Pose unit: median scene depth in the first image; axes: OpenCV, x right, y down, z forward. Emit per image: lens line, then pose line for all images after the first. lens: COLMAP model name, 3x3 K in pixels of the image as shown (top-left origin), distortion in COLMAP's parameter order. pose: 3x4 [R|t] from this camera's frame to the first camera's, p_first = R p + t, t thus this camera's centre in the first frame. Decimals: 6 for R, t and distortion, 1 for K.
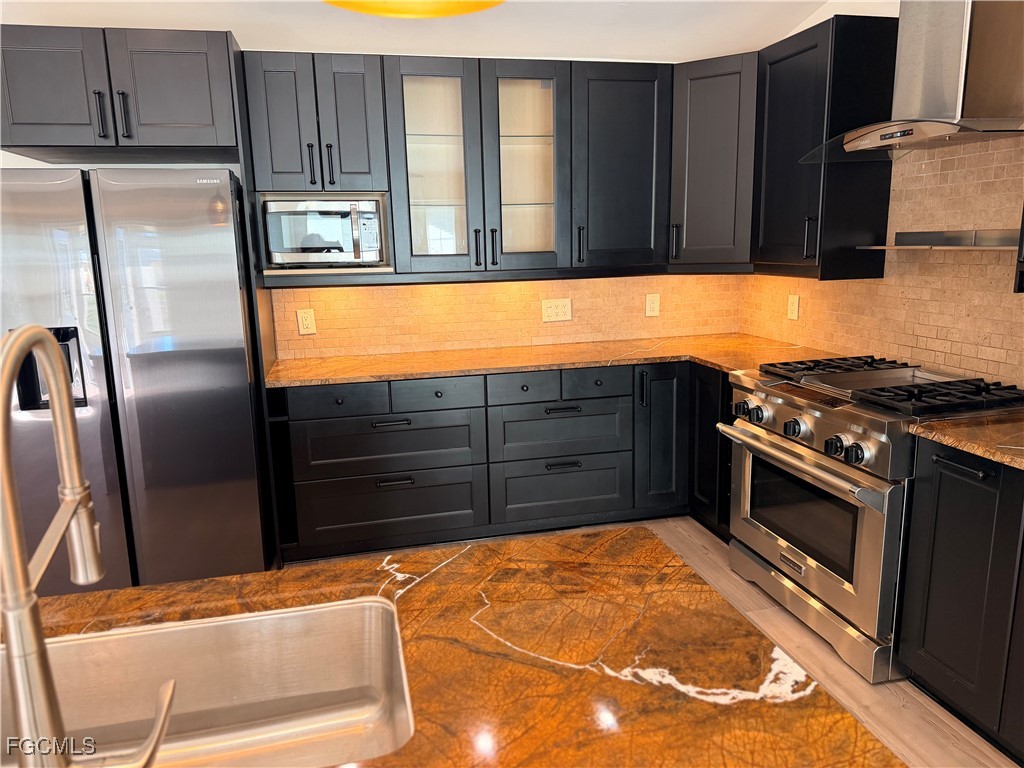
lens RADIAL K [[711.0, 0, 515.2], [0, 711.0, 382.4], [0, 0, 1]] dist [0.138413, -0.201676]
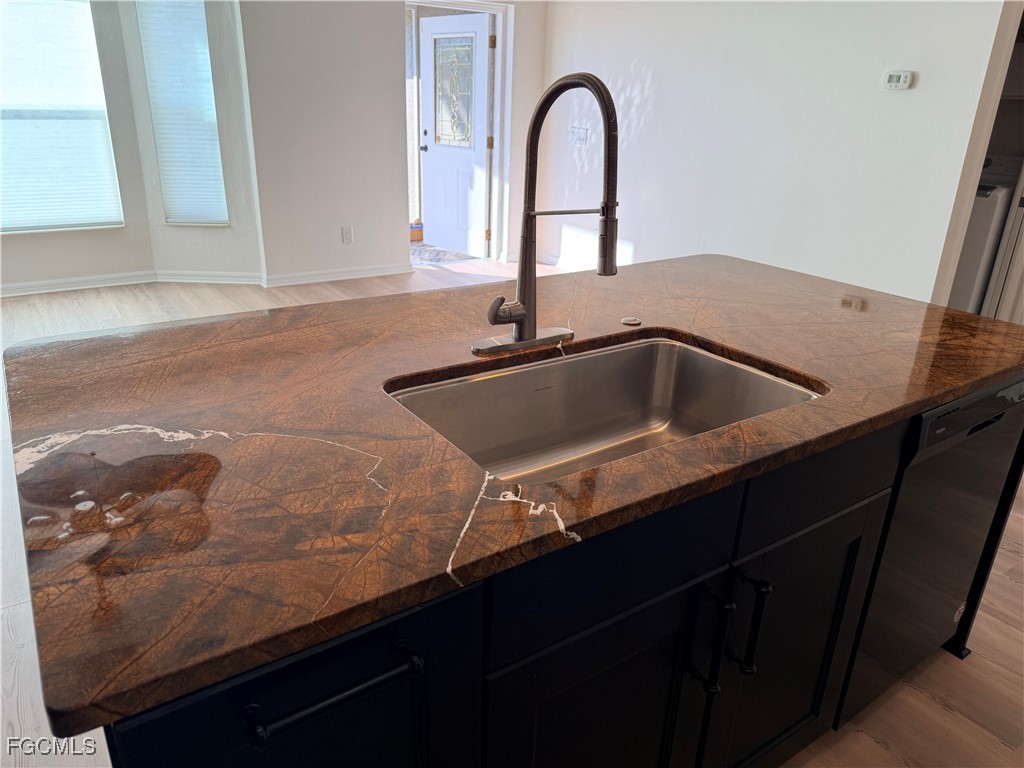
lens RADIAL K [[718.2, 0, 512.0], [0, 718.2, 384.0], [0, 0, 1]] dist [0.059319, -0.078018]
pose [[-0.934373, 0.124058, -0.334002, 0.025872], [-0.082262, 0.836985, 0.541007, -0.085810], [0.346671, 0.532978, -0.771851, 0.612673]]
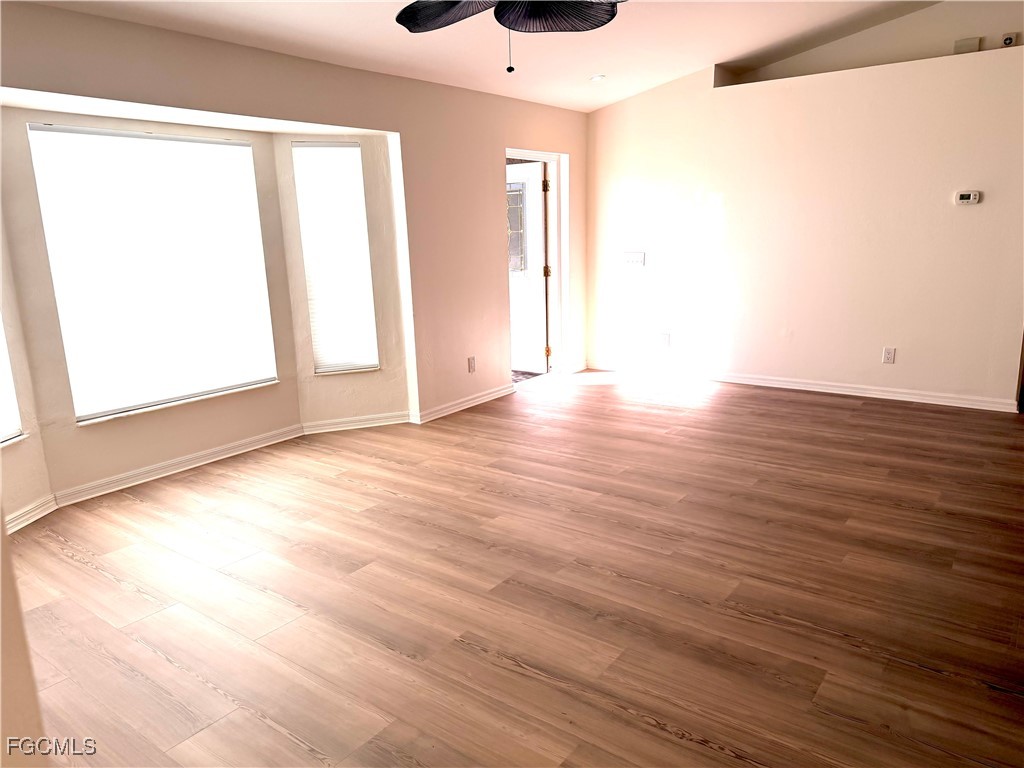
lens RADIAL K [[718.1, 0, 508.4], [0, 718.1, 378.4], [0, 0, 1]] dist [0.070970, -0.088178]
pose [[-0.769319, 0.174237, -0.614646, 0.847826], [-0.081635, 0.927394, 0.365071, -0.045114], [0.633627, 0.331033, -0.699238, 0.259178]]
